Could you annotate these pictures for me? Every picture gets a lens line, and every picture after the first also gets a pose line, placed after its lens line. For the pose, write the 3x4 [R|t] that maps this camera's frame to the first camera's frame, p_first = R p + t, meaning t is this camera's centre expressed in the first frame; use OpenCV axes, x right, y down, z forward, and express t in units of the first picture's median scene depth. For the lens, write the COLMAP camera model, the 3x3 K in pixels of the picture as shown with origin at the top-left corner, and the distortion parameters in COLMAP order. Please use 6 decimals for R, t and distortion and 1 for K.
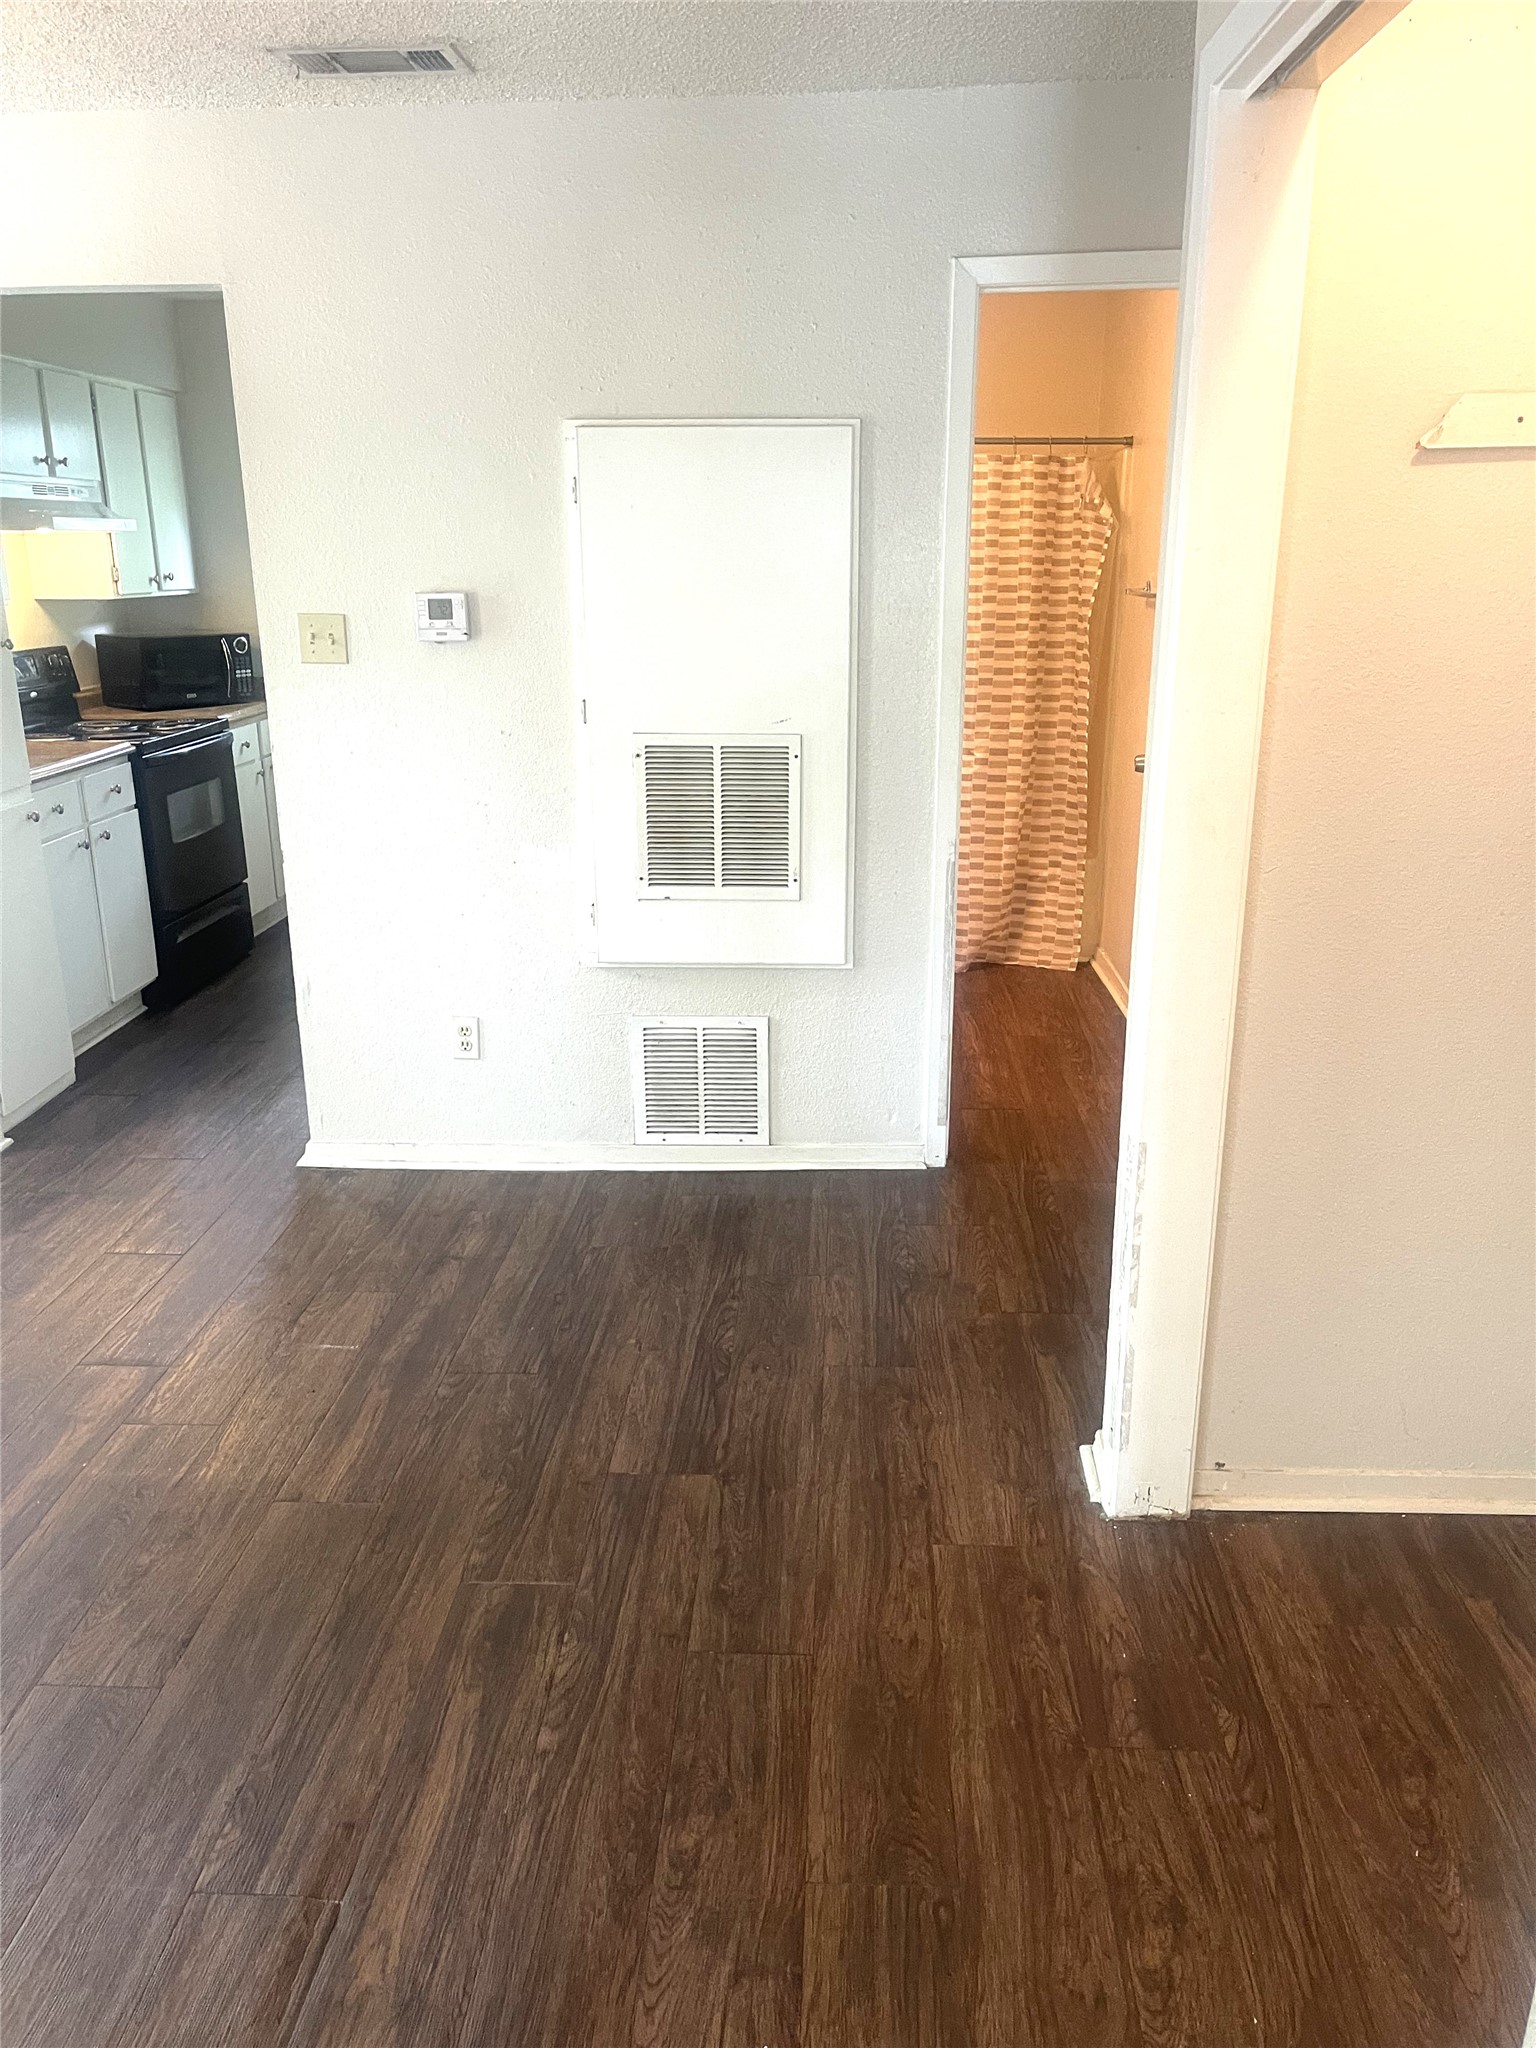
lens RADIAL K [[1547.8, 0, 759.9], [0, 1547.8, 1008.0], [0, 0, 1]] dist [0.080395, -0.110716]
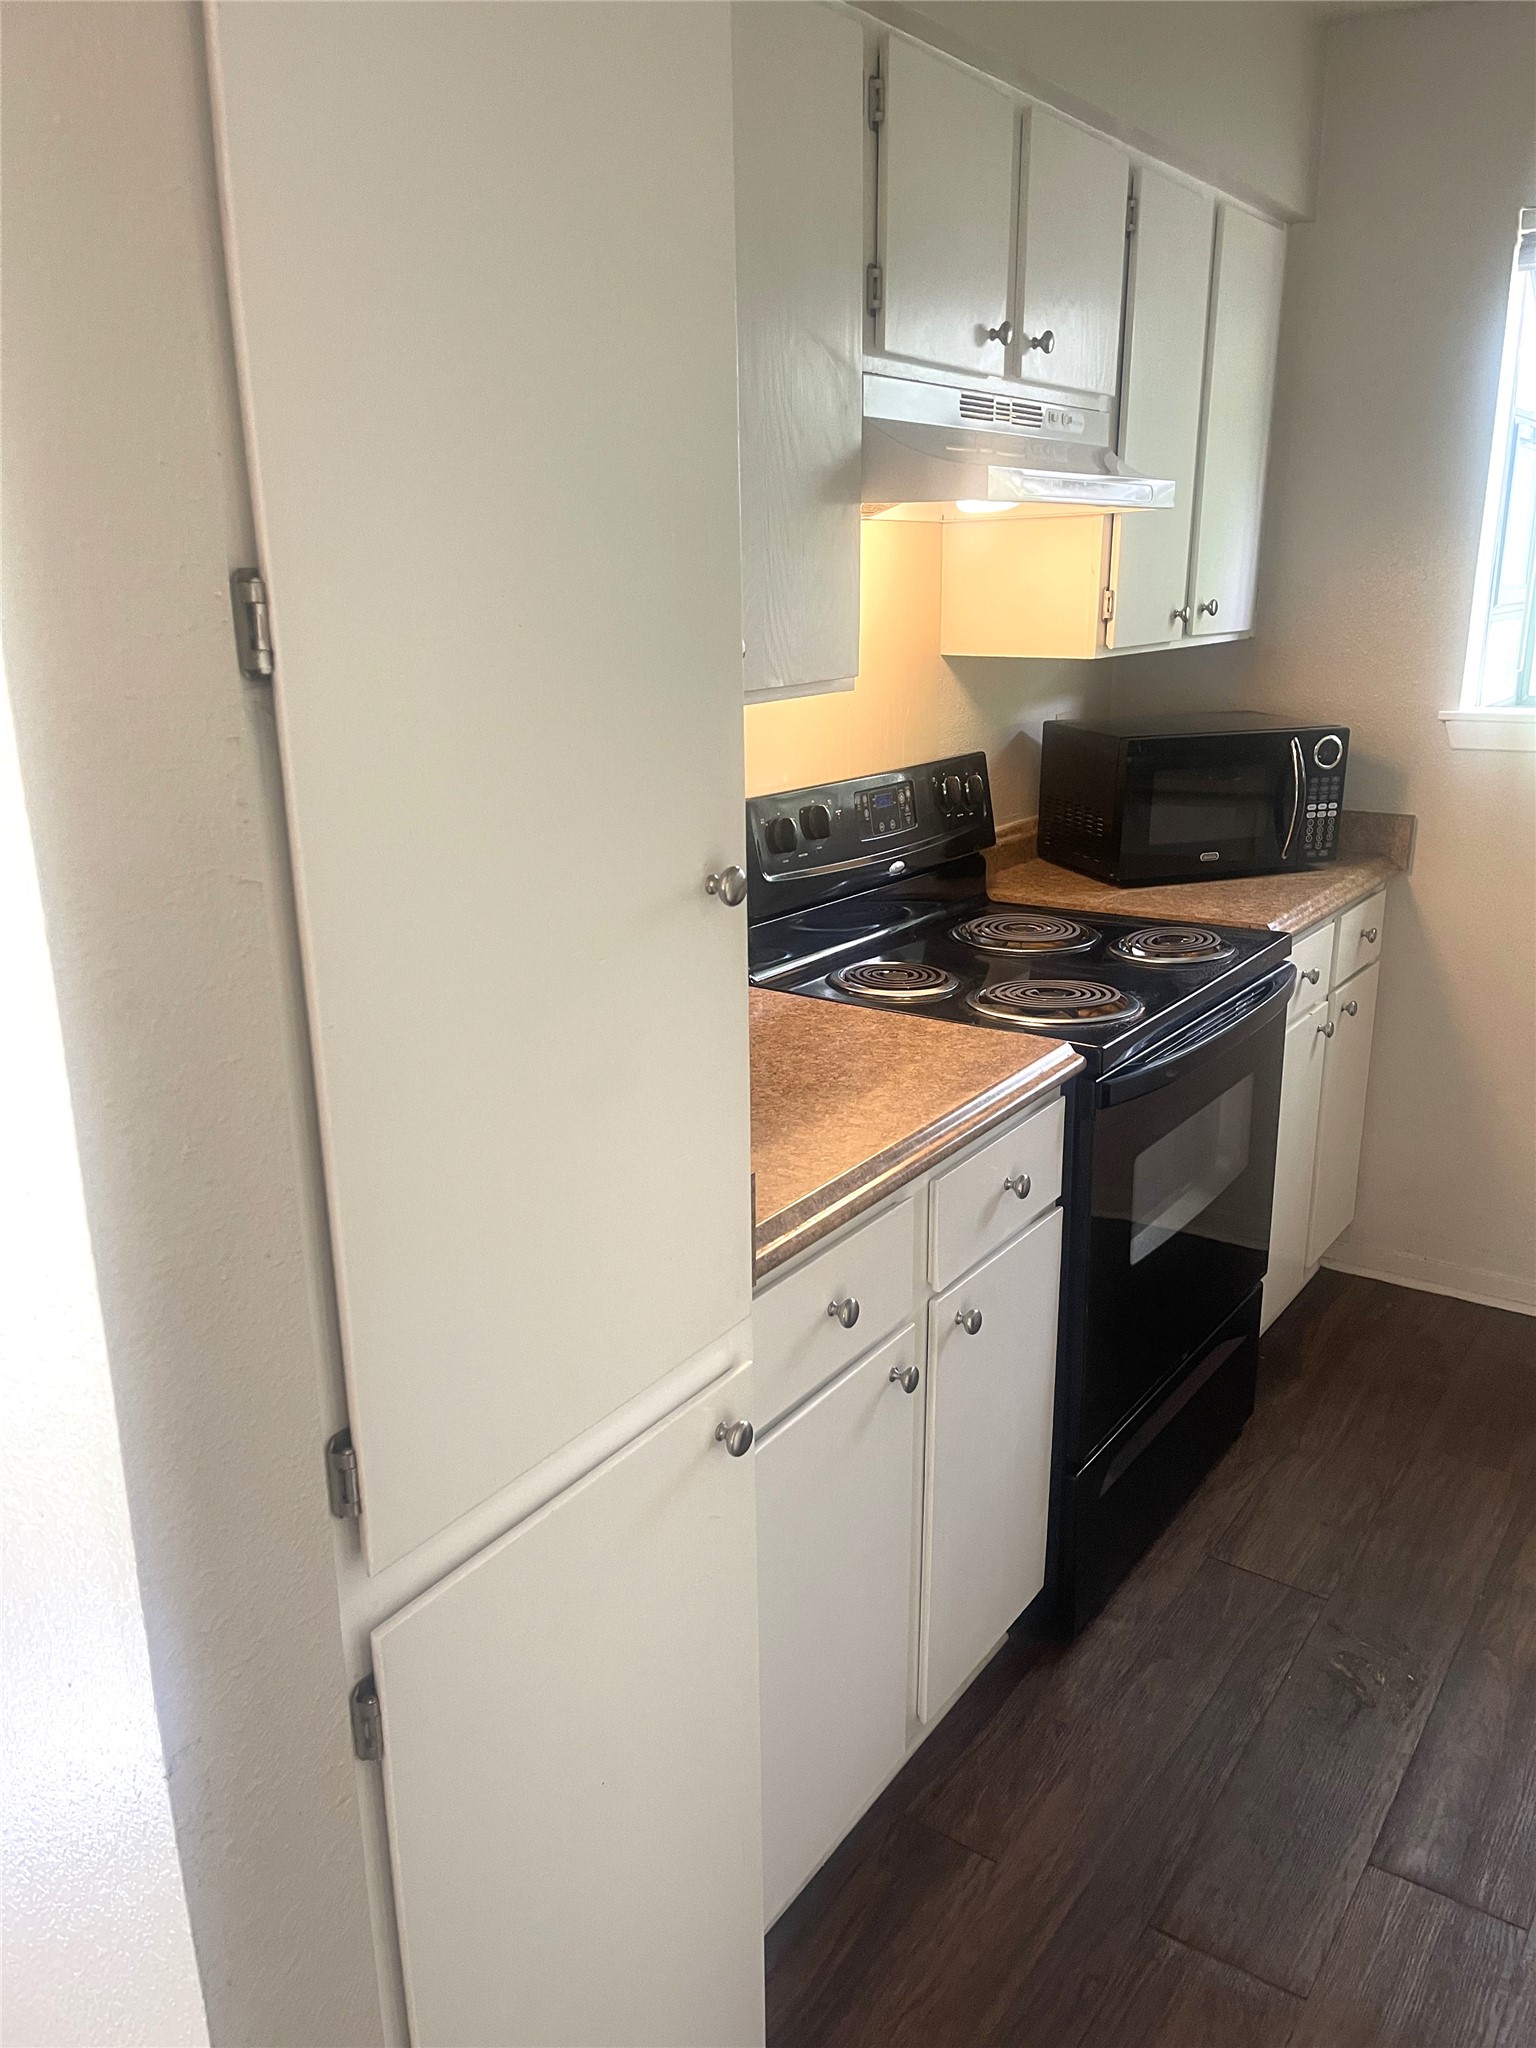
lens RADIAL K [[1547.8, 0, 759.9], [0, 1547.8, 1008.0], [0, 0, 1]] dist [0.080395, -0.110716]
pose [[0.838752, 0.155615, -0.521804, -0.236097], [-0.158459, 0.986575, 0.039514, -0.159743], [0.520948, 0.049542, 0.852150, 0.555258]]
